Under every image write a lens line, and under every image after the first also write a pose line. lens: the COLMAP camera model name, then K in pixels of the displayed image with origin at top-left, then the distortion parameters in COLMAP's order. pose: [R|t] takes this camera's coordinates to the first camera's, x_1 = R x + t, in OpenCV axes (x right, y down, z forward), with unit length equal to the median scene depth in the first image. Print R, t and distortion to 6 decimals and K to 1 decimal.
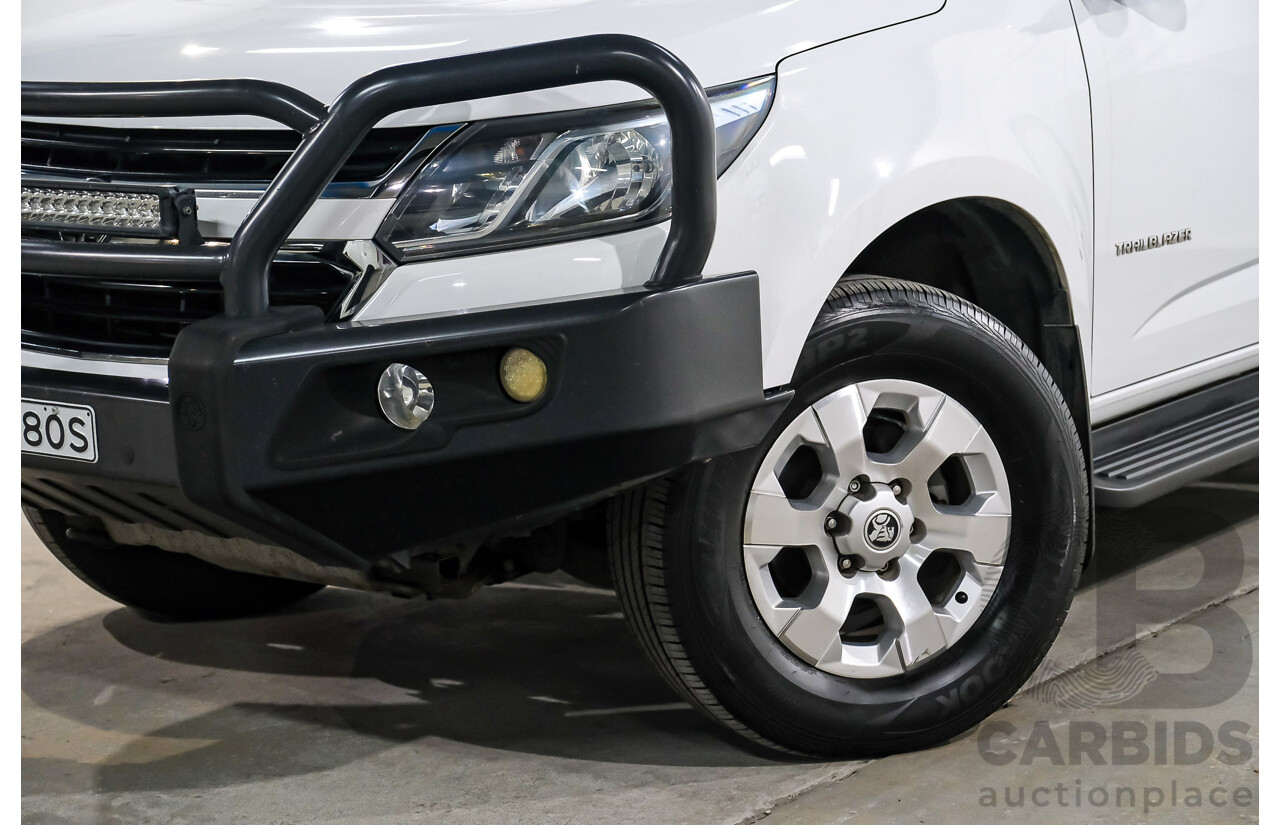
lens RADIAL K [[2749.0, 0, 647.4], [0, 2749.0, 405.3], [0, 0, 1]] dist [0.109835, 0.000000]
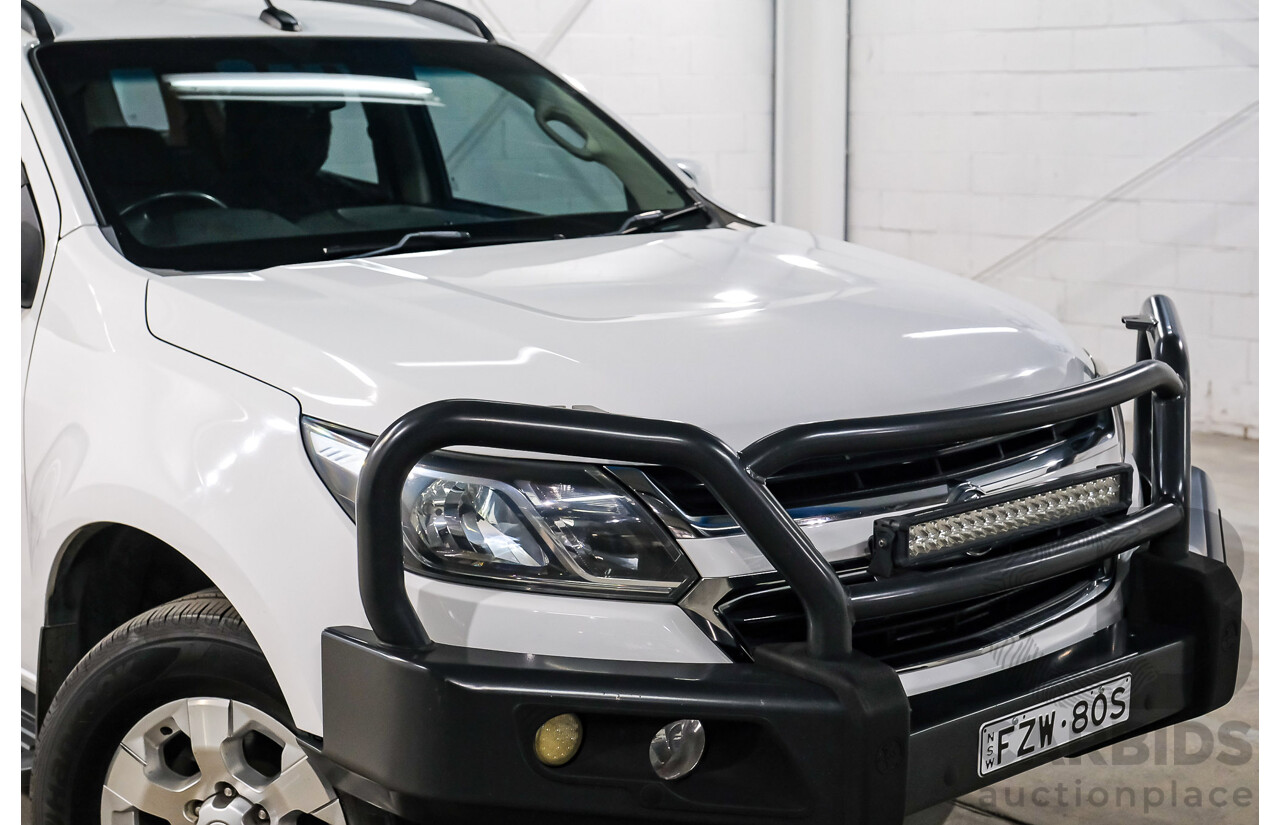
lens RADIAL K [[1959.2, 0, 642.7], [0, 1959.2, 412.8], [0, 0, 1]] dist [0.046068, 0.000000]
pose [[0.193700, -0.150060, 0.969517, -0.965646], [0.171629, 0.978176, 0.117110, -0.222062], [-0.965932, 0.143713, 0.215228, 0.979617]]
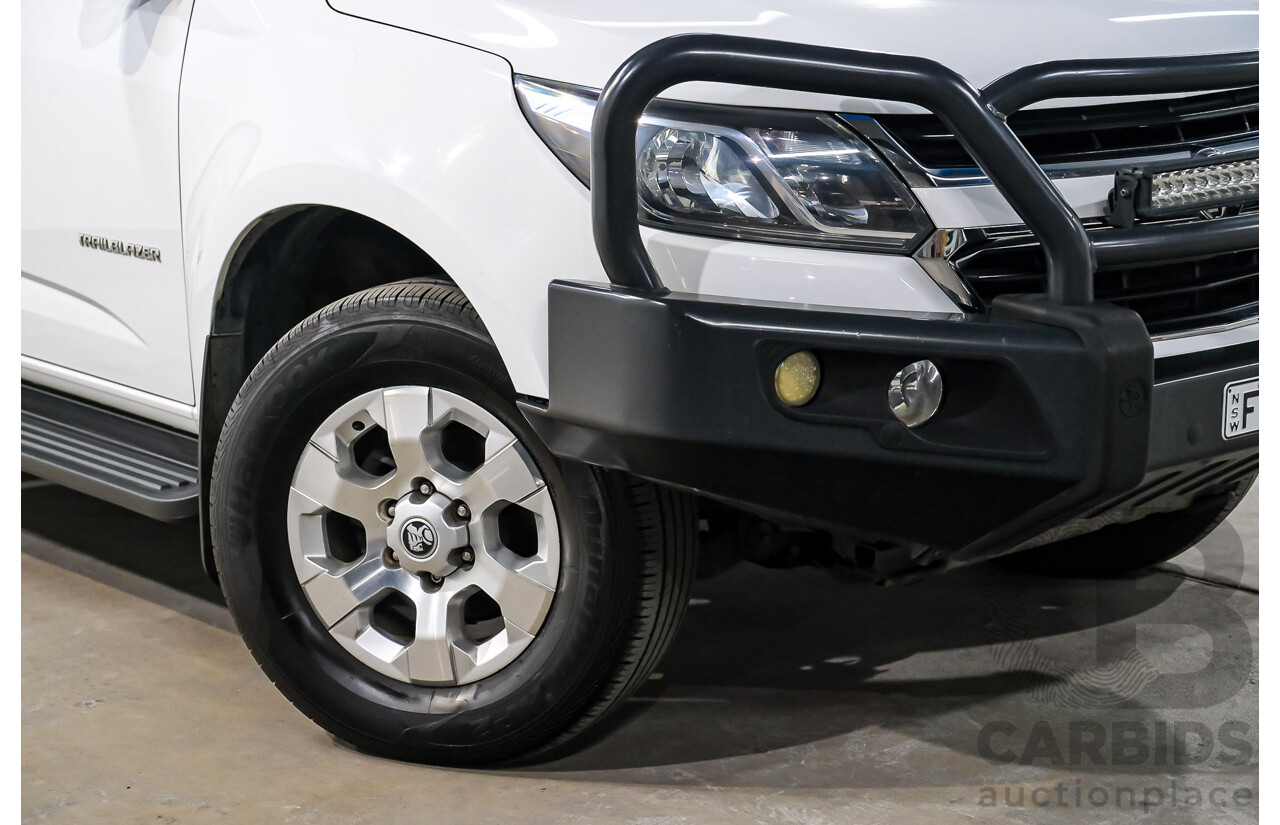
lens RADIAL K [[2681.5, 0, 646.7], [0, 2681.5, 426.2], [0, 0, 1]] dist [0.100127, 0.000000]
pose [[0.223300, -0.189221, 0.956207, -1.218037], [0.178764, 0.972289, 0.150657, -0.171015], [-0.958217, 0.137294, 0.250938, 0.990218]]
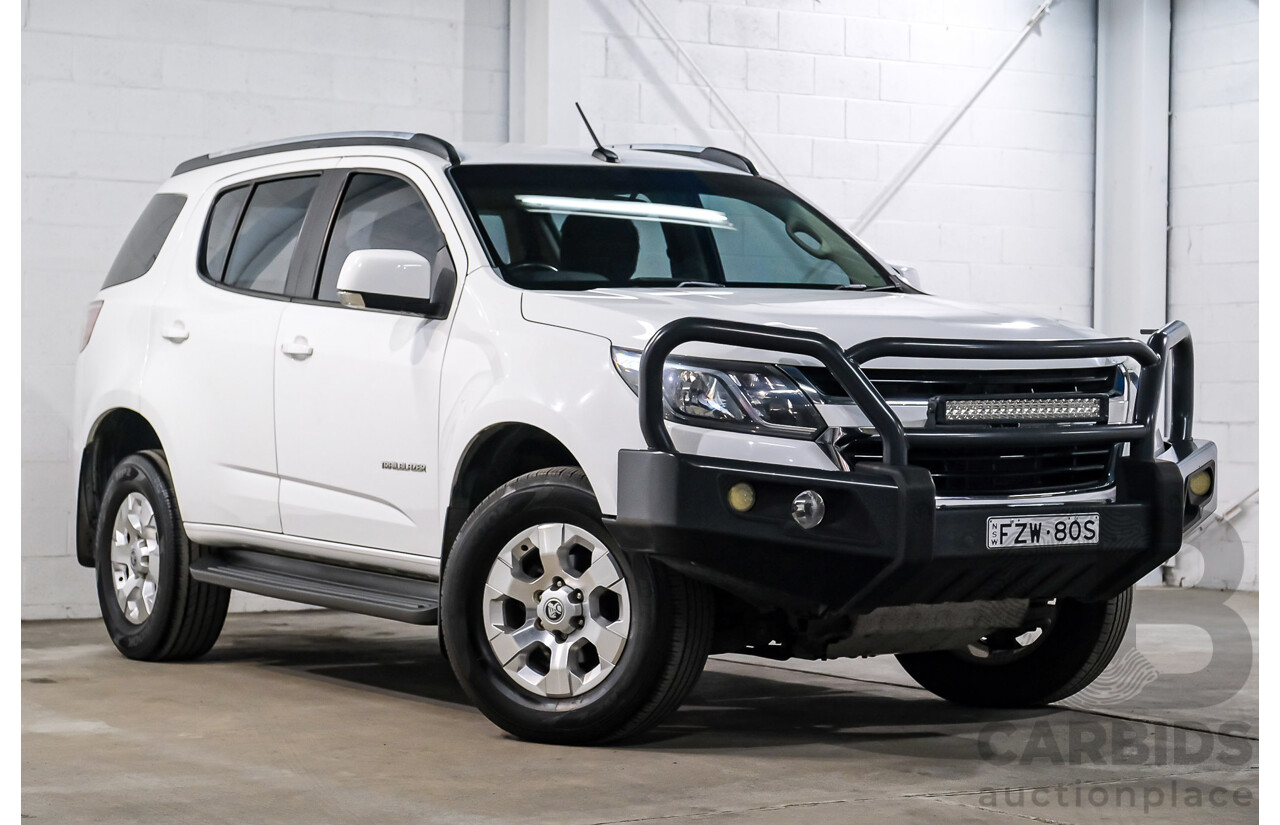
lens RADIAL K [[2681.5, 0, 576.8], [0, 2681.5, 450.1], [0, 0, 1]] dist [0.100127, 0.000000]
pose [[0.369165, -0.013616, 0.929264, -1.946528], [0.148199, 0.987960, -0.044399, -0.012302], [-0.917471, 0.154106, 0.366739, 0.638752]]
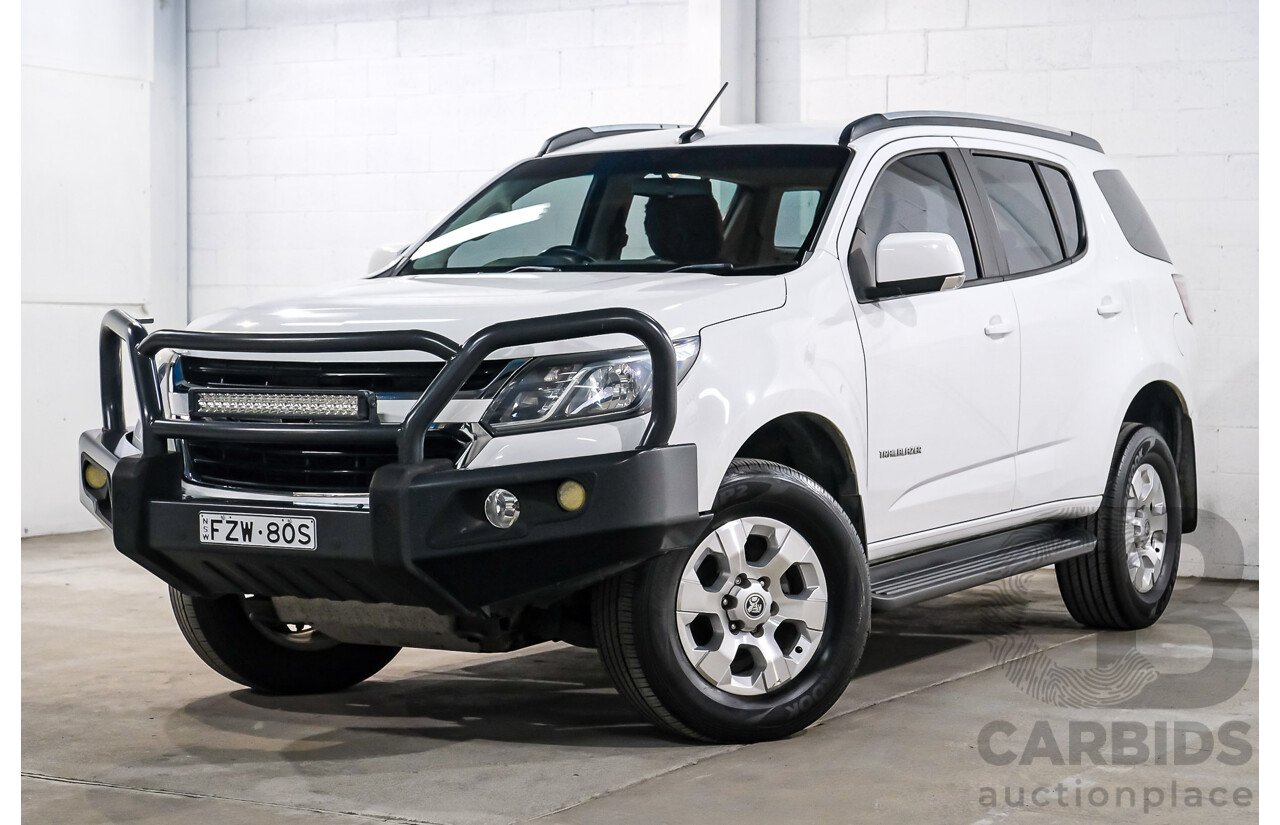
lens RADIAL K [[2462.0, 0, 629.9], [0, 2462.0, 416.1], [0, 0, 1]] dist [0.103357, 0.000000]
pose [[0.994283, 0.013645, 0.105904, -0.165044], [-0.000379, 0.992246, -0.124286, 0.126771], [-0.106779, 0.123535, 0.986579, -0.542243]]
